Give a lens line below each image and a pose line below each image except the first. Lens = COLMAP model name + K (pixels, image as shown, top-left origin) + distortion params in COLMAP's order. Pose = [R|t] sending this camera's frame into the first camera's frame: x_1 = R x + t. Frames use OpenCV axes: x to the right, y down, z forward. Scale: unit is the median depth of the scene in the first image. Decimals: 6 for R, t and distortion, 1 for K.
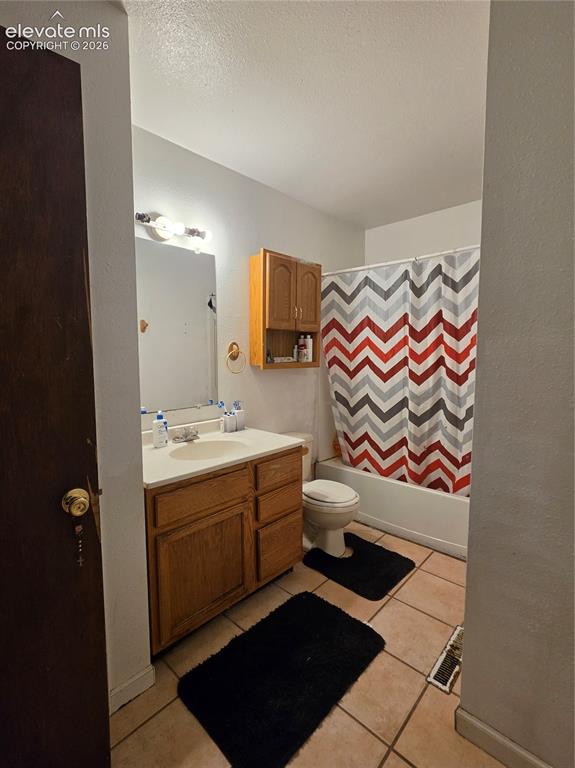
lens RADIAL K [[358.2, 0, 287.2], [0, 358.2, 383.9], [0, 0, 1]] dist [-0.005907, 0.000712]
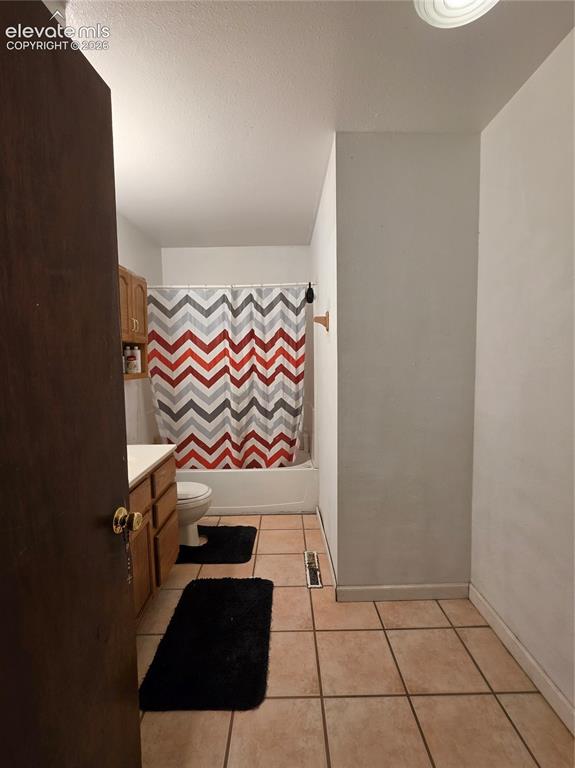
lens RADIAL K [[358.2, 0, 287.0], [0, 358.2, 384.9], [0, 0, 1]] dist [-0.005907, 0.000712]
pose [[0.726100, -0.063177, 0.684681, -0.348682], [0.075333, 0.997085, 0.012113, -0.008911], [-0.683450, 0.042784, 0.728742, -0.020938]]
